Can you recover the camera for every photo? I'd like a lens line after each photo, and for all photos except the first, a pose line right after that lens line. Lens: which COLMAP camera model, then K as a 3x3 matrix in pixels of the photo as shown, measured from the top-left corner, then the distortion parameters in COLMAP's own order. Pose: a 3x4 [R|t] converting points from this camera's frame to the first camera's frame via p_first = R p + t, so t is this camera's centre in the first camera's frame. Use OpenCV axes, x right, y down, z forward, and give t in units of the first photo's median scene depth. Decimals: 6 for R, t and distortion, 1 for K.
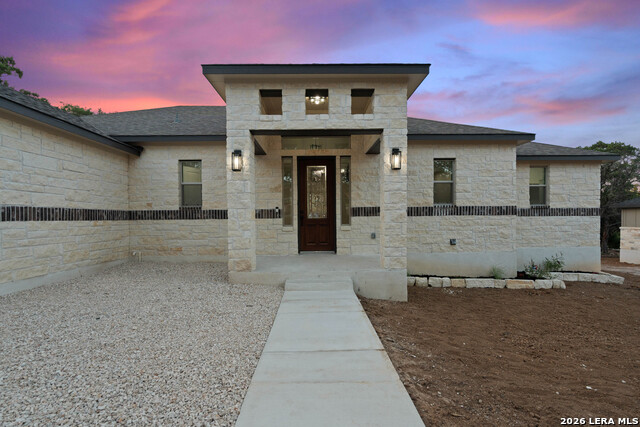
lens RADIAL K [[311.2, 0, 325.3], [0, 311.2, 223.4], [0, 0, 1]] dist [-0.002127, -0.000143]
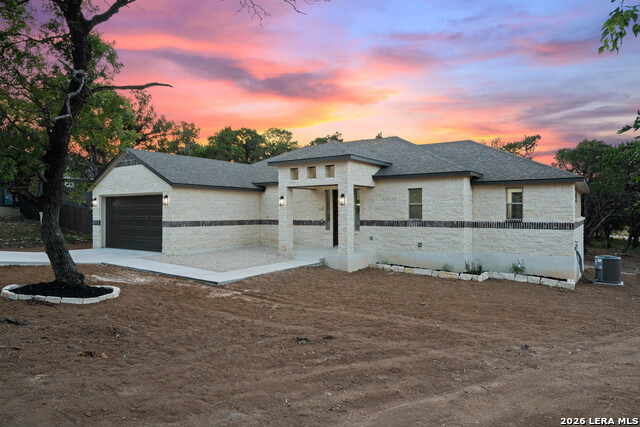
lens RADIAL K [[396.8, 0, 319.9], [0, 396.8, 212.9], [0, 0, 1]] dist [-0.008192, -0.000328]
pose [[0.818166, 0.008992, -0.574912, 1.105803], [-0.017043, 0.999818, -0.008616, -0.067368], [0.574730, 0.016848, 0.818170, -0.823293]]
